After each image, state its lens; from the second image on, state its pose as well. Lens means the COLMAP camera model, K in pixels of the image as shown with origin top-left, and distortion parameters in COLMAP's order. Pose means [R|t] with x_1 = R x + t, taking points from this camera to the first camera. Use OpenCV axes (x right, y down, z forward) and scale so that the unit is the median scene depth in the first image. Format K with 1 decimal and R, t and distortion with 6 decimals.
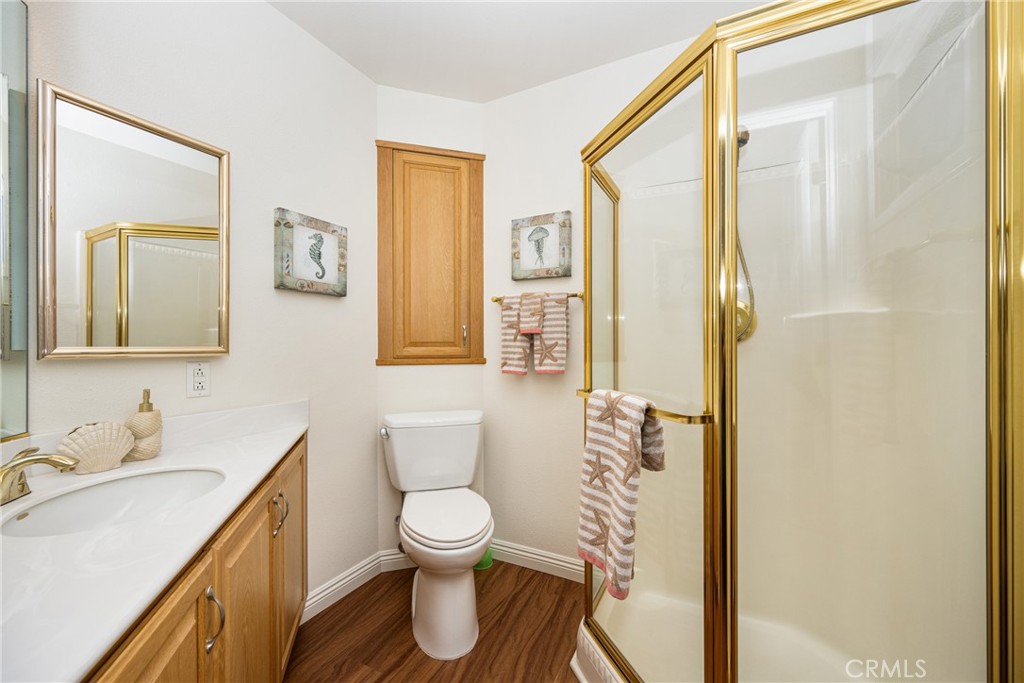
lens RADIAL K [[411.4, 0, 511.1], [0, 411.4, 346.0], [0, 0, 1]] dist [-0.000416, 0.000511]
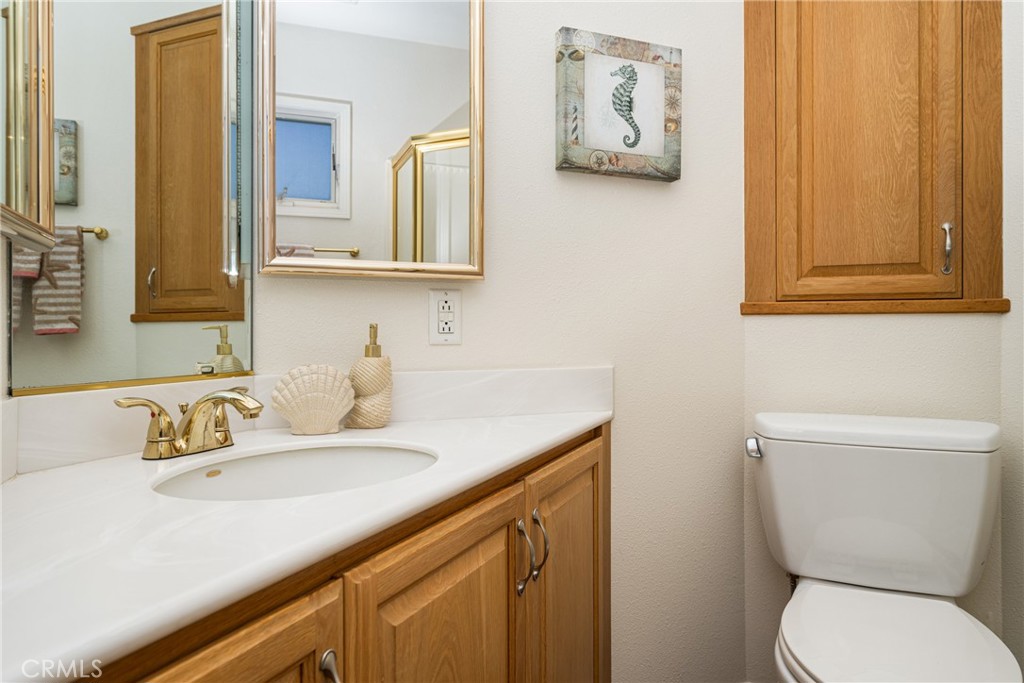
lens RADIAL K [[650.0, 0, 519.1], [0, 650.0, 342.5], [0, 0, 1]] dist [-0.008461, 0.002427]
pose [[0.760721, 0.003012, -0.649072, -0.017554], [-0.000550, 0.999992, 0.003995, 0.092887], [0.649078, -0.002682, 0.760717, 0.249706]]
